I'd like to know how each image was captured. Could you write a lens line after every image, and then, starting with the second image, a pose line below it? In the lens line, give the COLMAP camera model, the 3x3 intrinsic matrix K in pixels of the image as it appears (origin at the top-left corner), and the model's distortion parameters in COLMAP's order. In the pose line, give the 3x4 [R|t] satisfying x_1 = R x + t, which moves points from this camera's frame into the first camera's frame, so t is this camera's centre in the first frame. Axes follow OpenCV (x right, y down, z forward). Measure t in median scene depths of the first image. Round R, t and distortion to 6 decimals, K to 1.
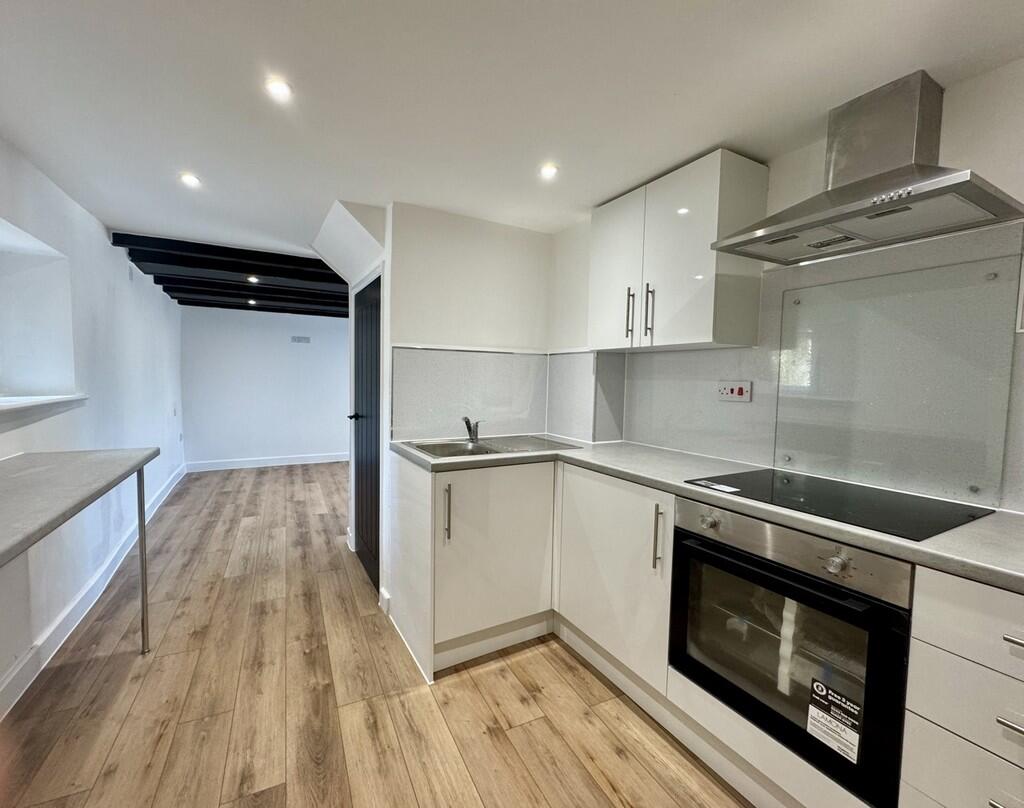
lens RADIAL K [[424.4, 0, 511.3], [0, 424.4, 401.4], [0, 0, 1]] dist [0.001673, 0.000143]
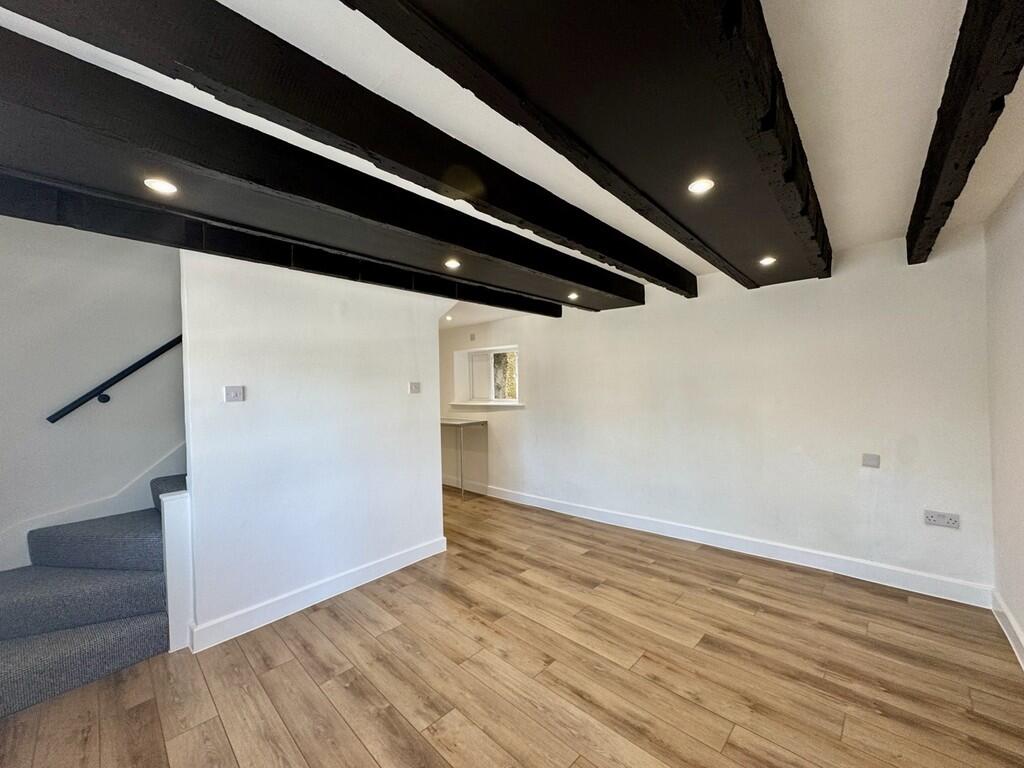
lens RADIAL K [[395.2, 0, 512.7], [0, 395.2, 384.0], [0, 0, 1]] dist [-0.003094, -0.000370]
pose [[-0.945411, 0.010817, -0.325702, -0.193267], [-0.009077, 0.998187, 0.059499, -0.144747], [0.325755, 0.059207, -0.943599, 1.761134]]
